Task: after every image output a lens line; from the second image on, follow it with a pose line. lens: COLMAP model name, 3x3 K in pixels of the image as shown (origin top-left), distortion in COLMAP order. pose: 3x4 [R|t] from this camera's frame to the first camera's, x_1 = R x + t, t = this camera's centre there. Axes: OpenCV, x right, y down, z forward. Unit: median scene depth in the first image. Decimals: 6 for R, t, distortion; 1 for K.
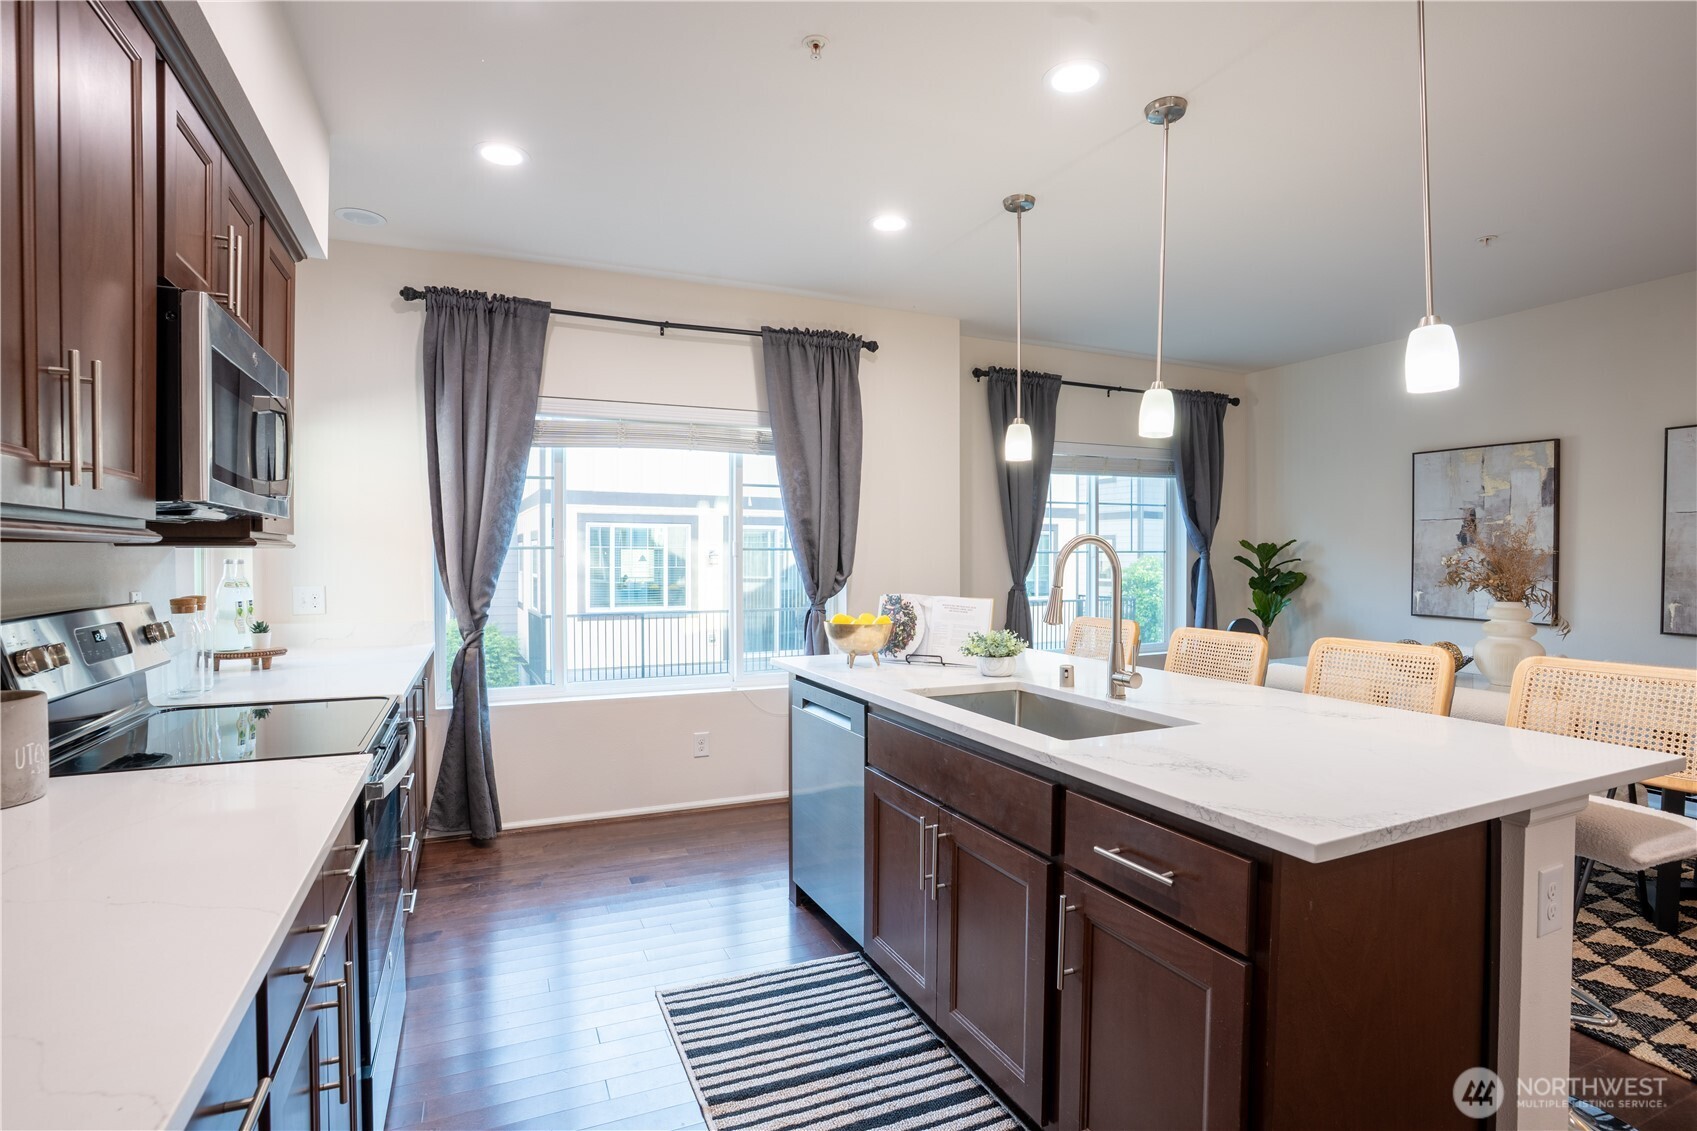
lens RADIAL K [[826.2, 0, 839.9], [0, 826.2, 566.0], [0, 0, 1]] dist [-0.074210, 0.031775]
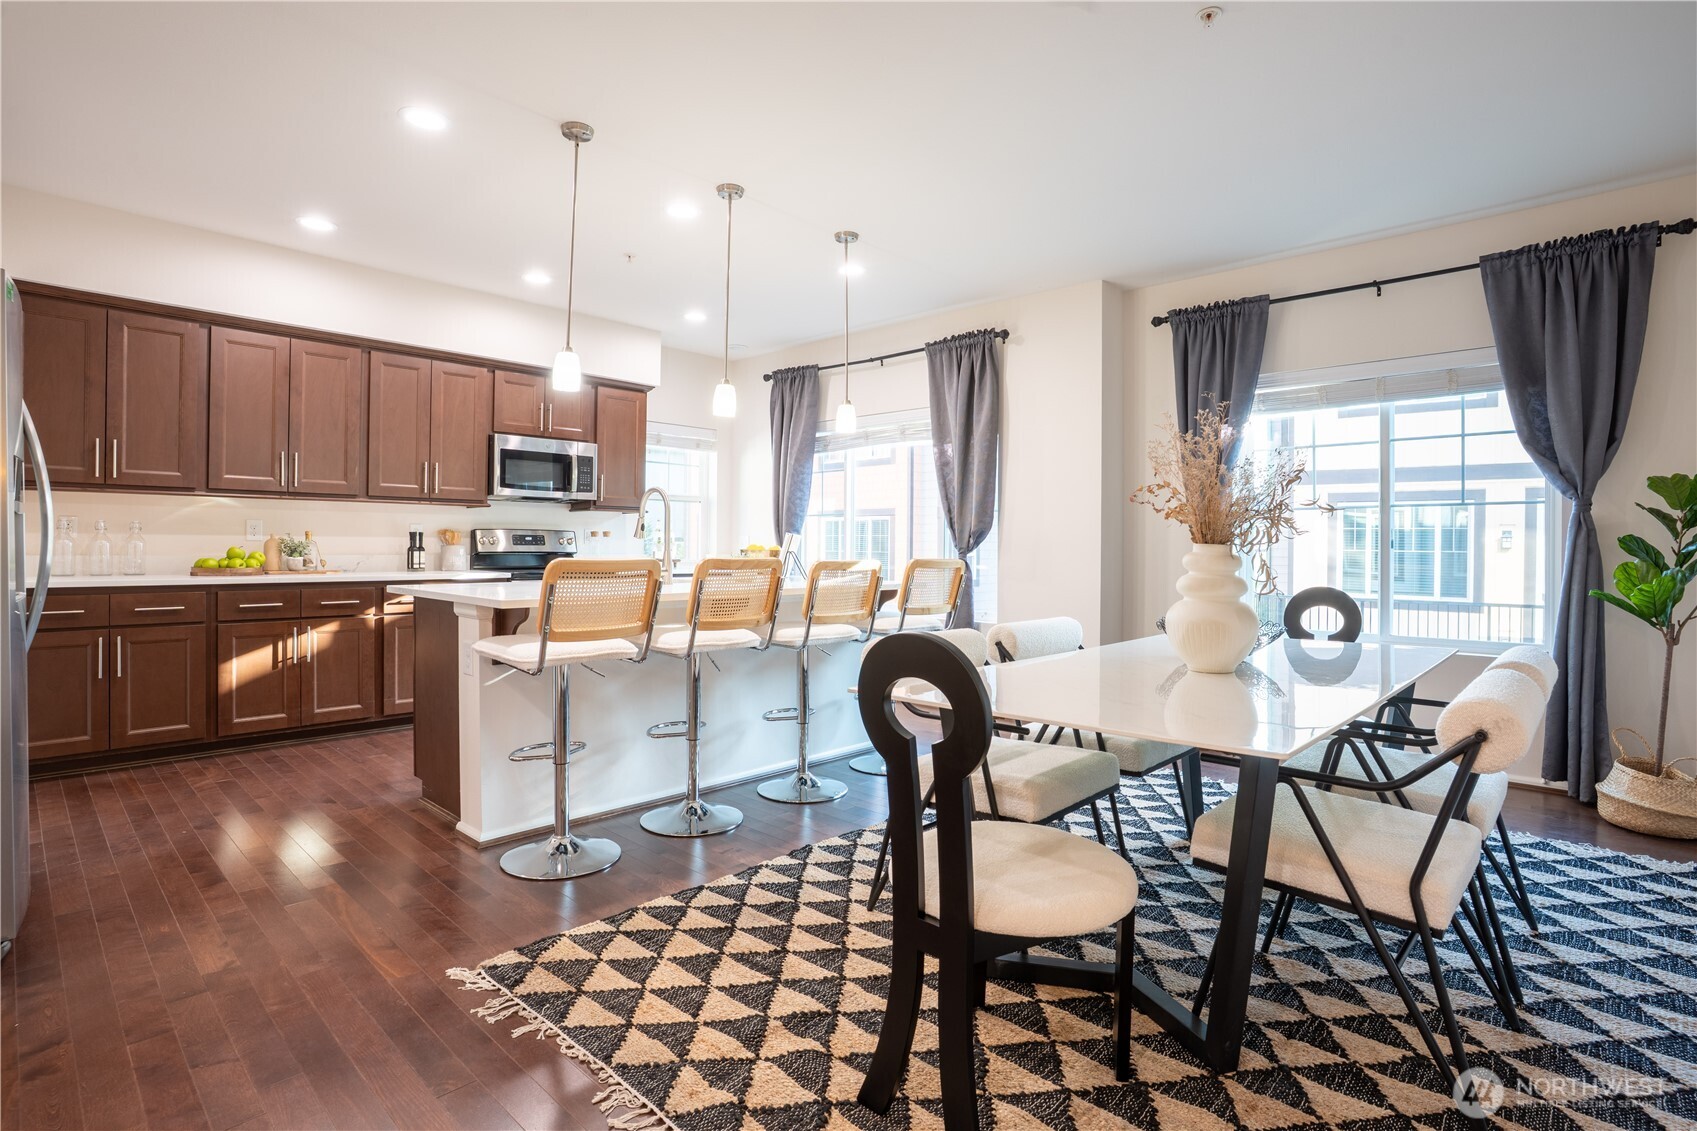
lens RADIAL K [[828.6, 0, 850.0], [0, 828.6, 546.2], [0, 0, 1]] dist [-0.067530, 0.029212]
pose [[0.391877, 0.006317, -0.919996, 1.187815], [-0.020009, 0.999798, -0.001658, 0.045088], [0.919800, 0.019058, 0.391925, 0.403325]]
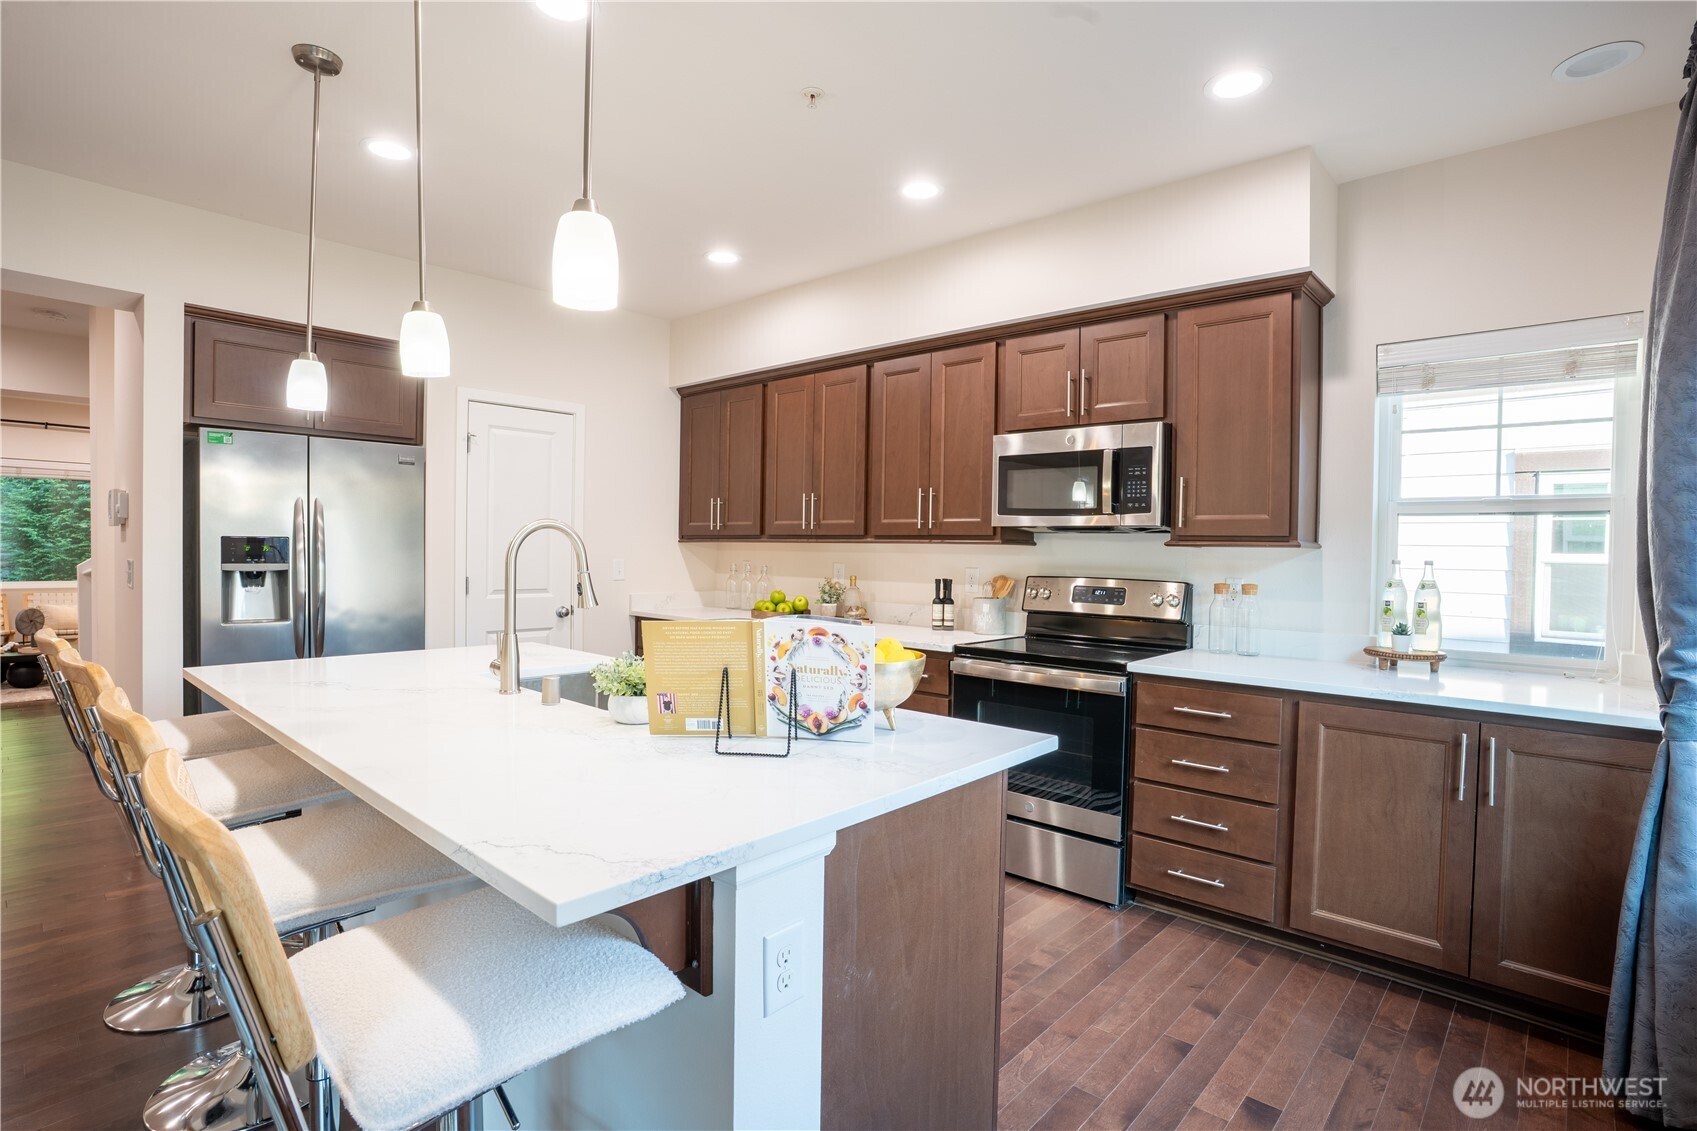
lens RADIAL K [[828.6, 0, 850.0], [0, 828.6, 546.2], [0, 0, 1]] dist [-0.067530, 0.029212]
pose [[-0.912465, -0.015590, -0.408858, 0.210367], [-0.020623, 0.999756, 0.007903, -0.013521], [0.408635, 0.015643, -0.912564, 1.177485]]
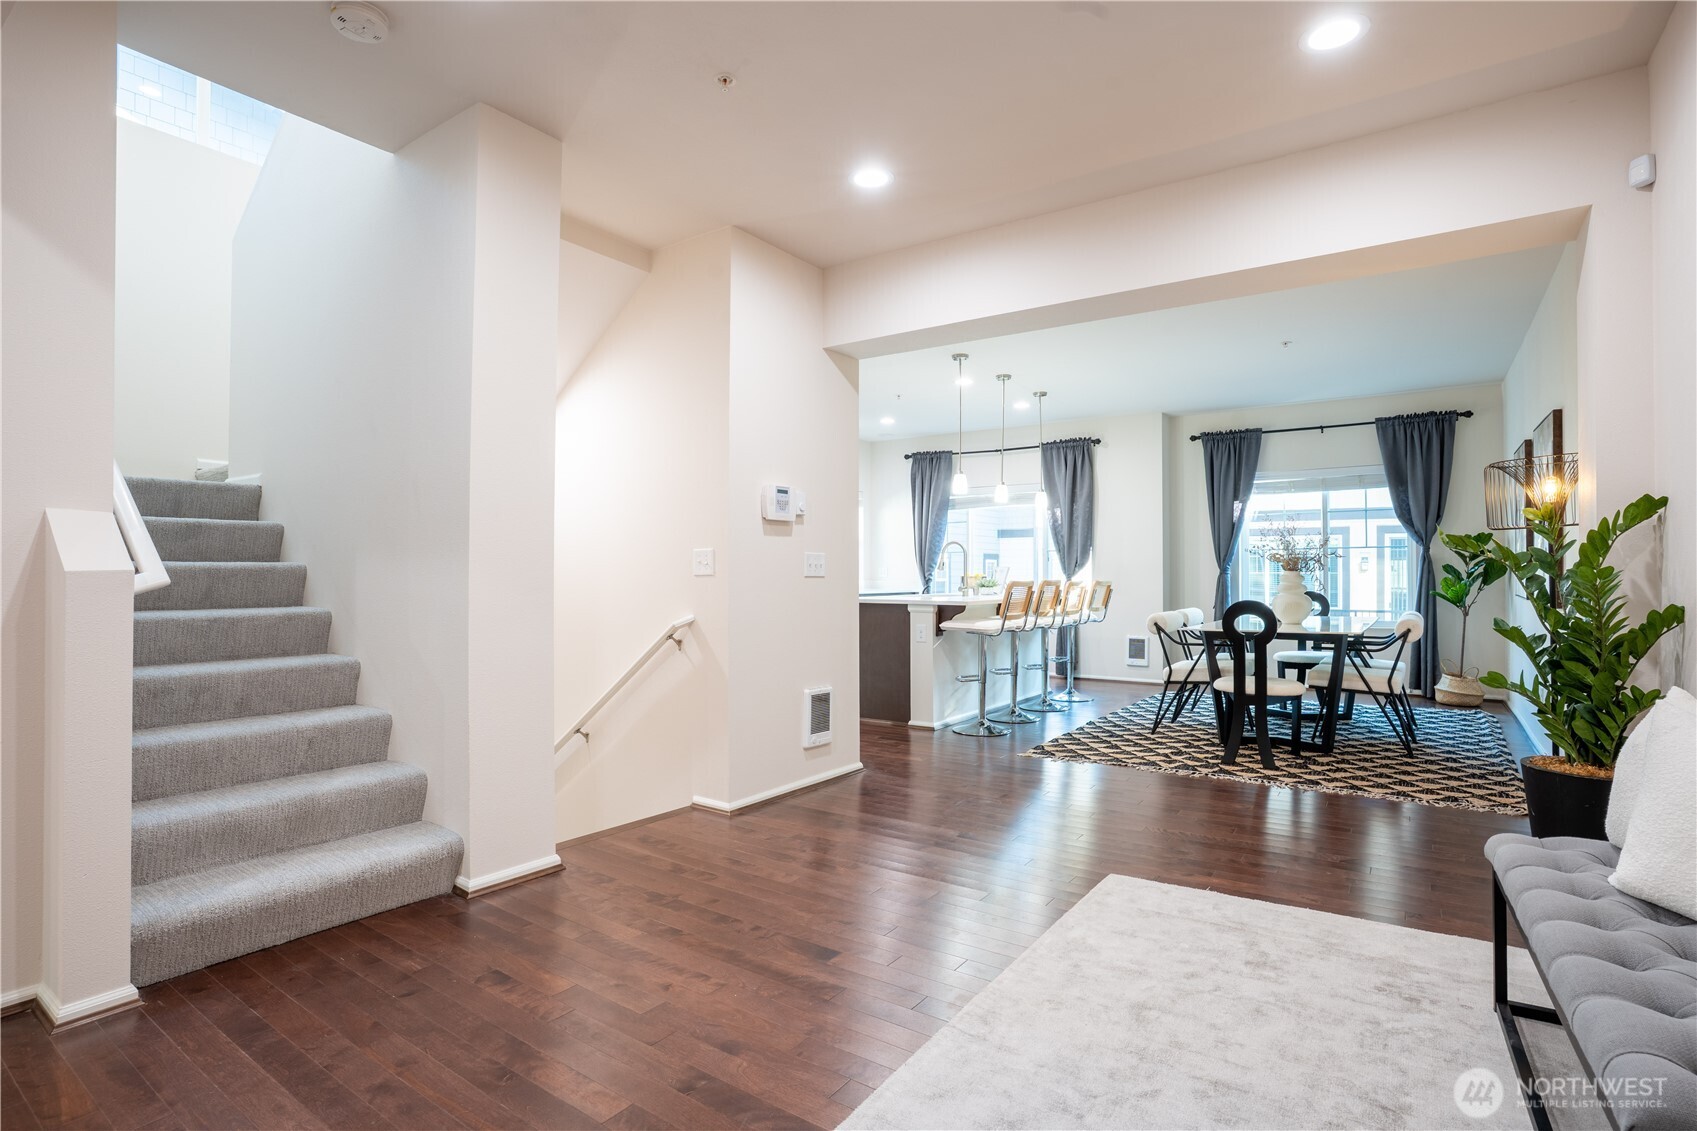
lens RADIAL K [[826.2, 0, 839.9], [0, 826.2, 566.0], [0, 0, 1]] dist [-0.074210, 0.031775]
pose [[0.505641, -0.005646, -0.862725, 1.563910], [-0.008765, 0.999893, -0.011680, 0.051425], [0.862699, 0.013468, 0.505538, -0.517560]]
